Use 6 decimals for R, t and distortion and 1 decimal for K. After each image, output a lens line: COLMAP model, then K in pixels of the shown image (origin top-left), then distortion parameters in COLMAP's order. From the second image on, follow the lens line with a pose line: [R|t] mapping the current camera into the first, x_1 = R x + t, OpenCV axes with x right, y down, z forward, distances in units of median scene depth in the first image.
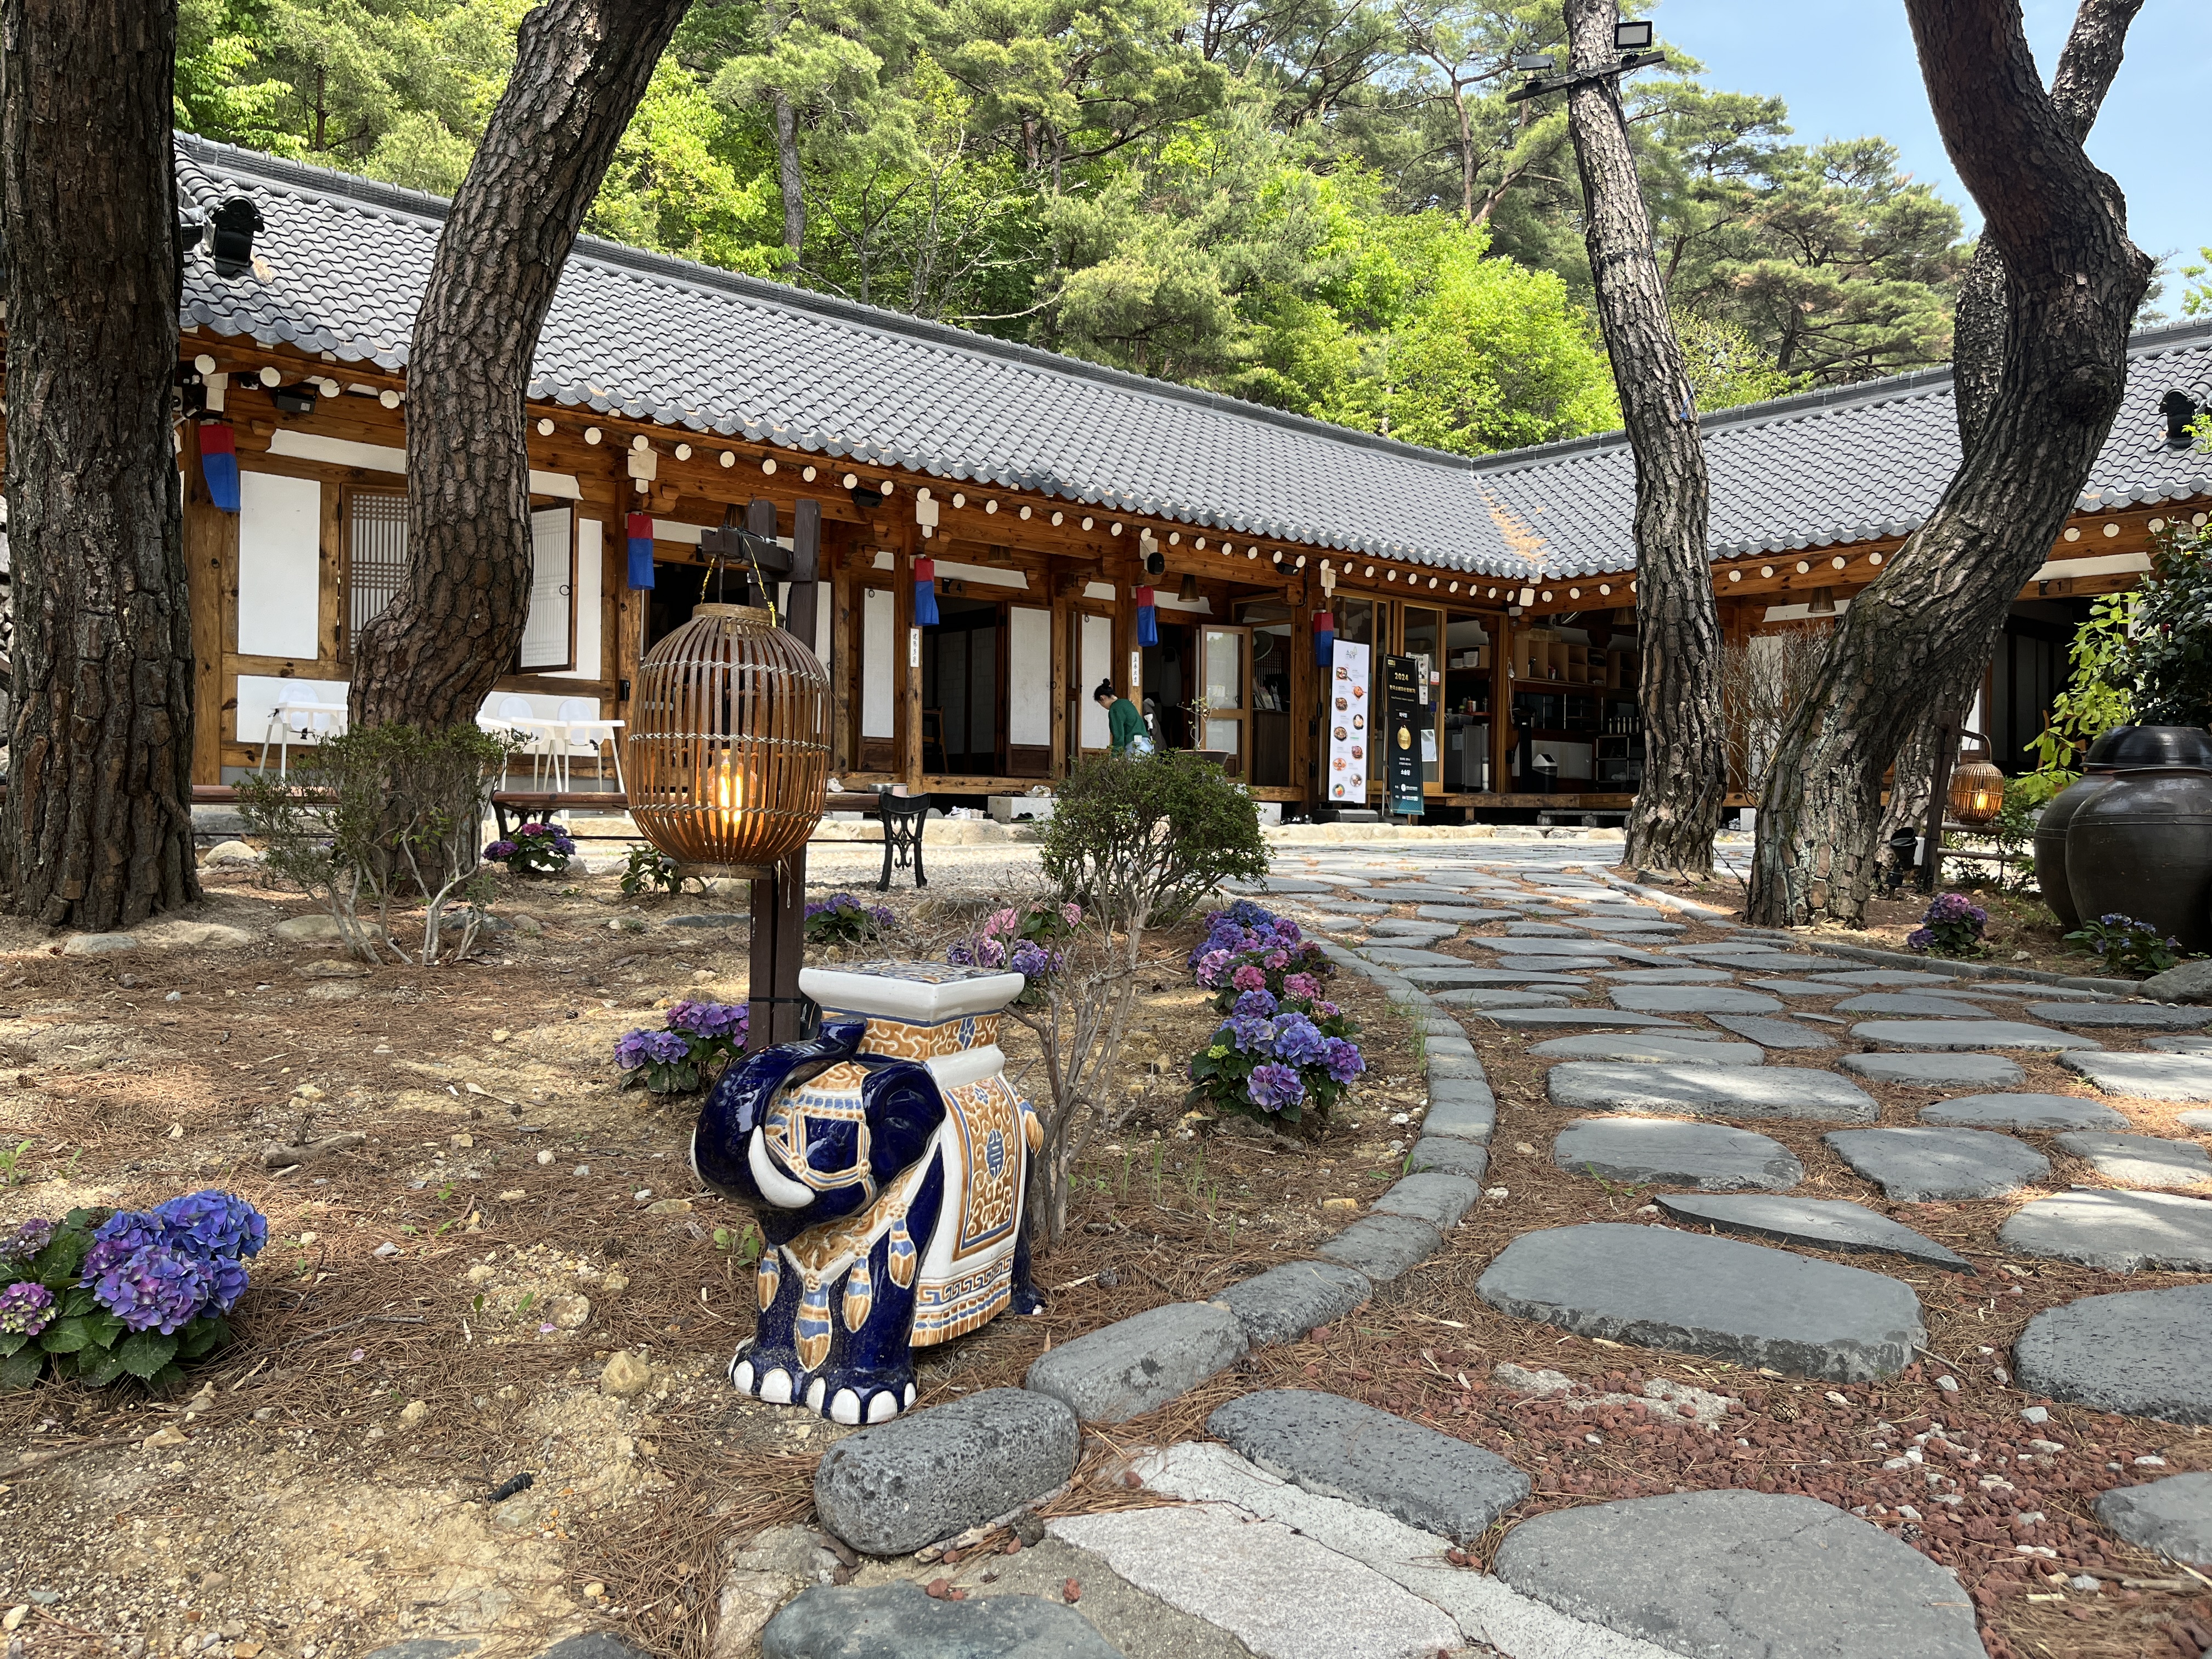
lens RADIAL K [[1704.4, 0, 1097.1], [0, 1704.4, 831.6], [0, 0, 1]] dist [0.059416, -0.072548]
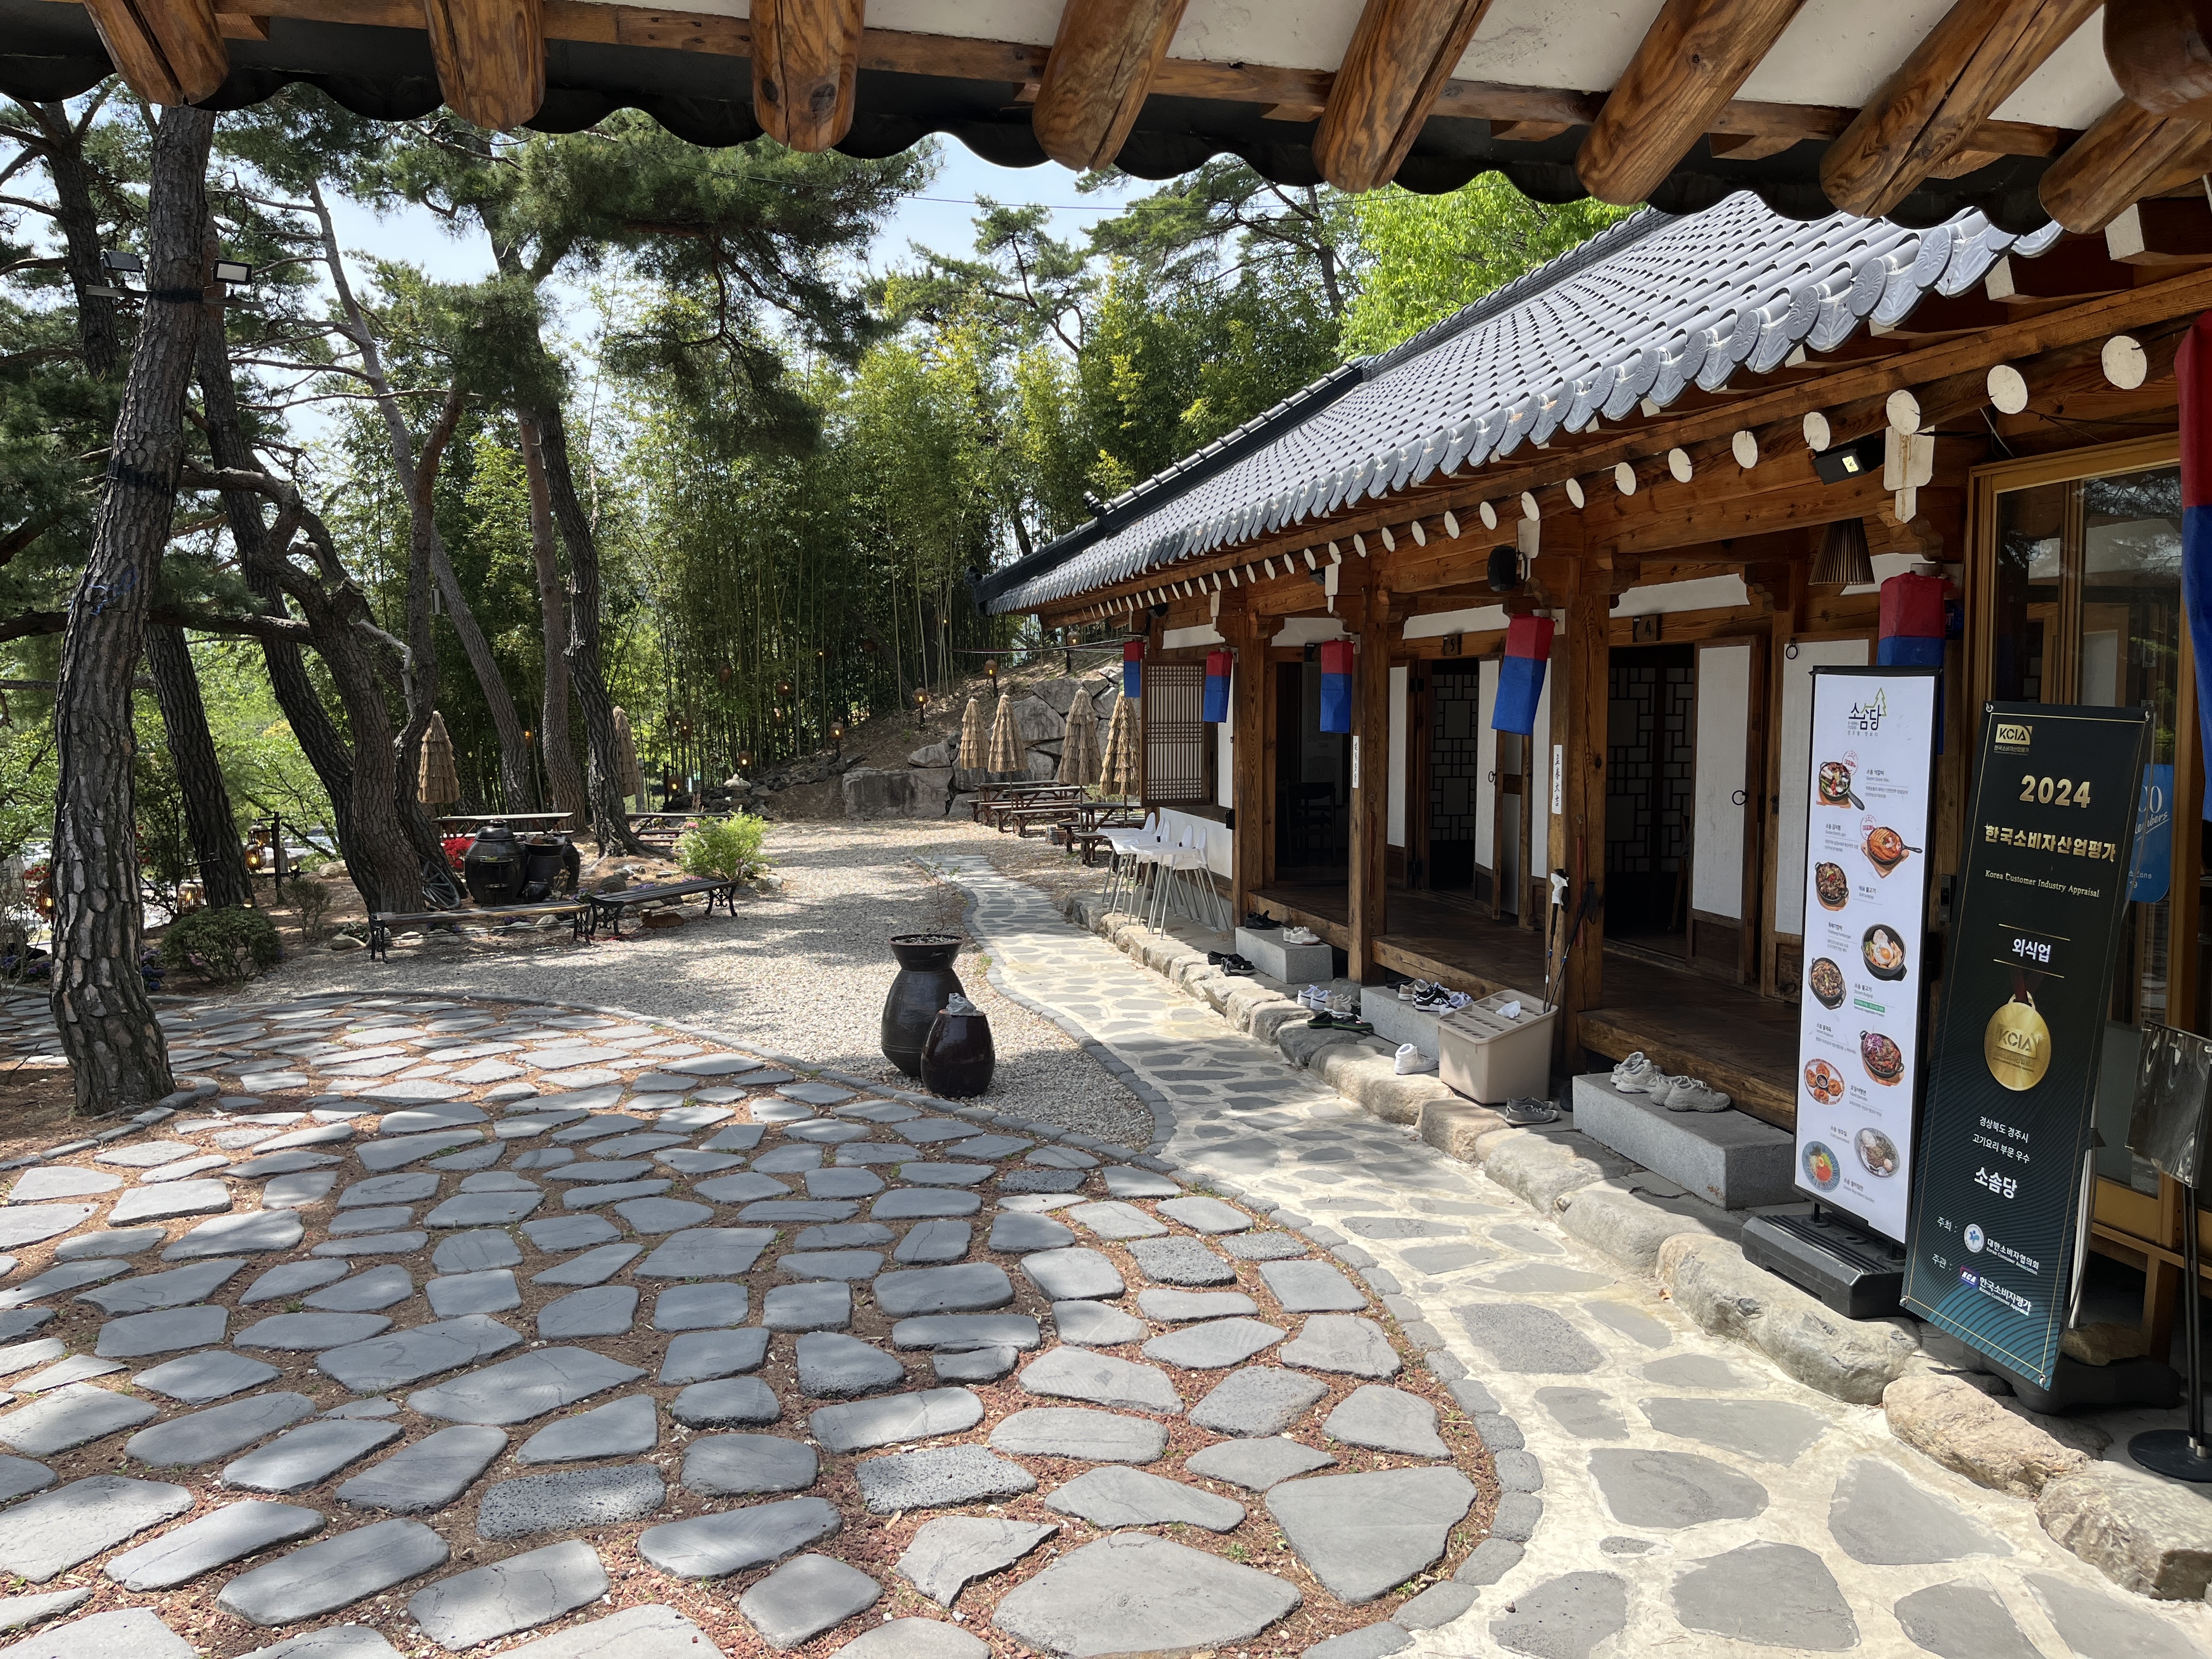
lens RADIAL K [[1704.4, 0, 1109.6], [0, 1704.4, 822.2], [0, 0, 1]] dist [0.059416, -0.072548]
pose [[-0.490445, 0.052480, -0.869890, 0.457493], [-0.004480, 0.998020, 0.062736, -0.101458], [0.871460, 0.034665, -0.489239, 1.009014]]
